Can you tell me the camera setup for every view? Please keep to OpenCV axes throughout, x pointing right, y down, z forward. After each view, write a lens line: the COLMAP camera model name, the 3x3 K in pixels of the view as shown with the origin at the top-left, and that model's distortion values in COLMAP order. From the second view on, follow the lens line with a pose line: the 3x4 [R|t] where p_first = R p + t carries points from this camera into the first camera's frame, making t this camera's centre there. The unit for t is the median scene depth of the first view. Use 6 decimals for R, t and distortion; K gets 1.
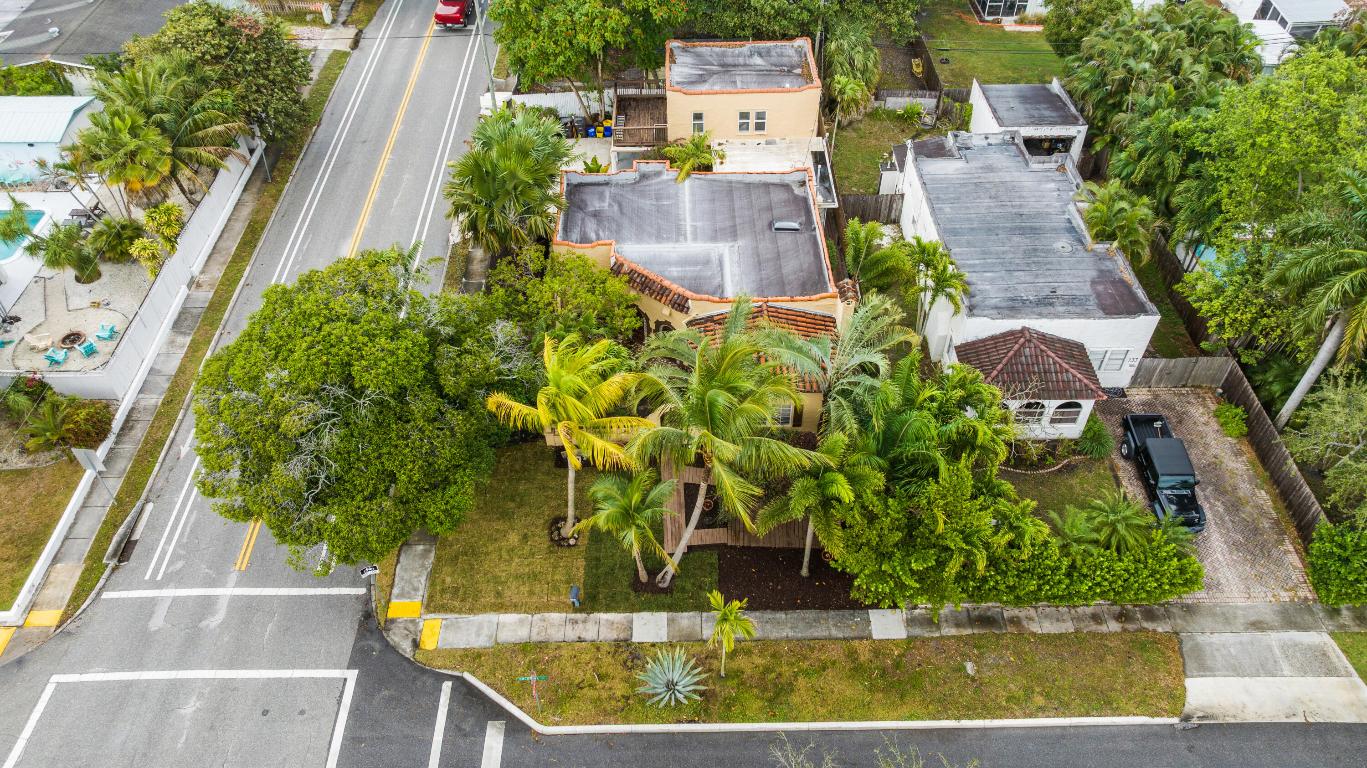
lens RADIAL K [[975.8, 0, 683.5], [0, 975.8, 384.0], [0, 0, 1]] dist [-0.022204, -0.001575]
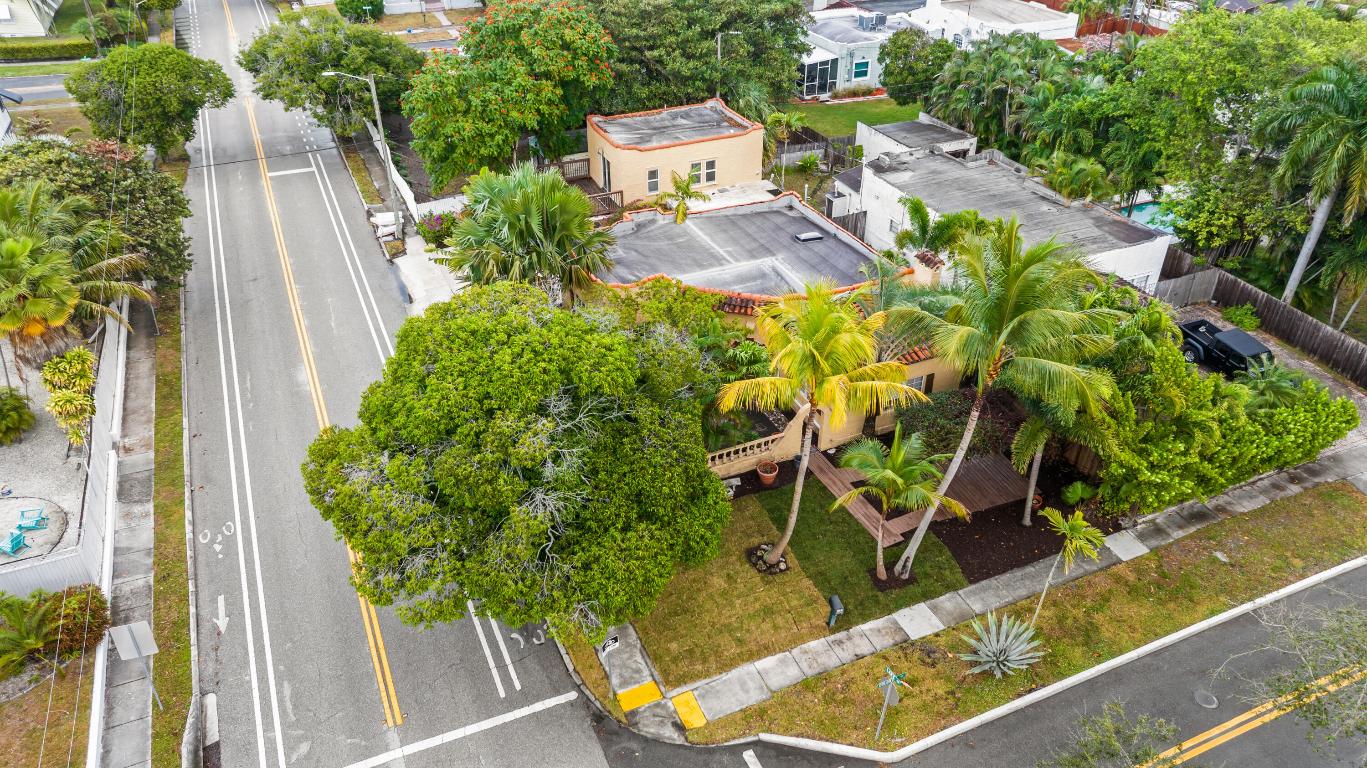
lens RADIAL K [[976.7, 0, 683.5], [0, 976.7, 384.0], [0, 0, 1]] dist [-0.037303, 0.041003]
pose [[0.917648, -0.206967, 0.339244, -0.389753], [0.275187, 0.946822, -0.166735, 0.111528], [-0.286695, 0.246360, 0.925804, 0.167291]]
